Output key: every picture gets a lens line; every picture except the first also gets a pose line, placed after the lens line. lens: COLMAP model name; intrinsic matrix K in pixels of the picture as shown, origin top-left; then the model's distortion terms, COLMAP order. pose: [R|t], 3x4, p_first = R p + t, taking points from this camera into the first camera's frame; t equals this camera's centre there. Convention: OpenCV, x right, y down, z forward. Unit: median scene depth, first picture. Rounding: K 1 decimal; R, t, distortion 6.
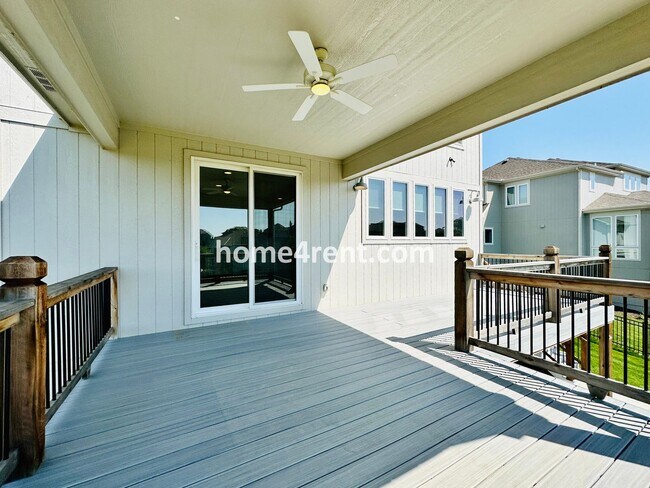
lens RADIAL K [[260.3, 0, 320.1], [0, 260.3, 243.9], [0, 0, 1]] dist [-0.003942, 0.000637]
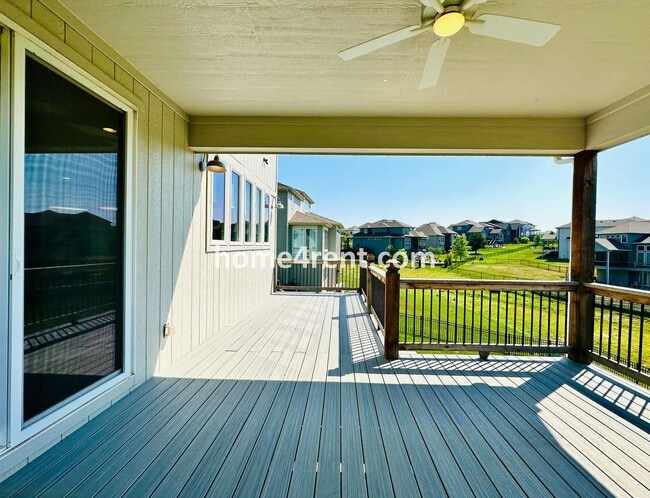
lens RADIAL K [[272.4, 0, 327.6], [0, 272.4, 249.5], [0, 0, 1]] dist [-0.007367, -0.000124]
pose [[0.508038, 0.000730, 0.861335, -0.327836], [-0.017222, 0.999808, 0.009311, -0.020472], [-0.861163, -0.019565, 0.507953, 0.420540]]
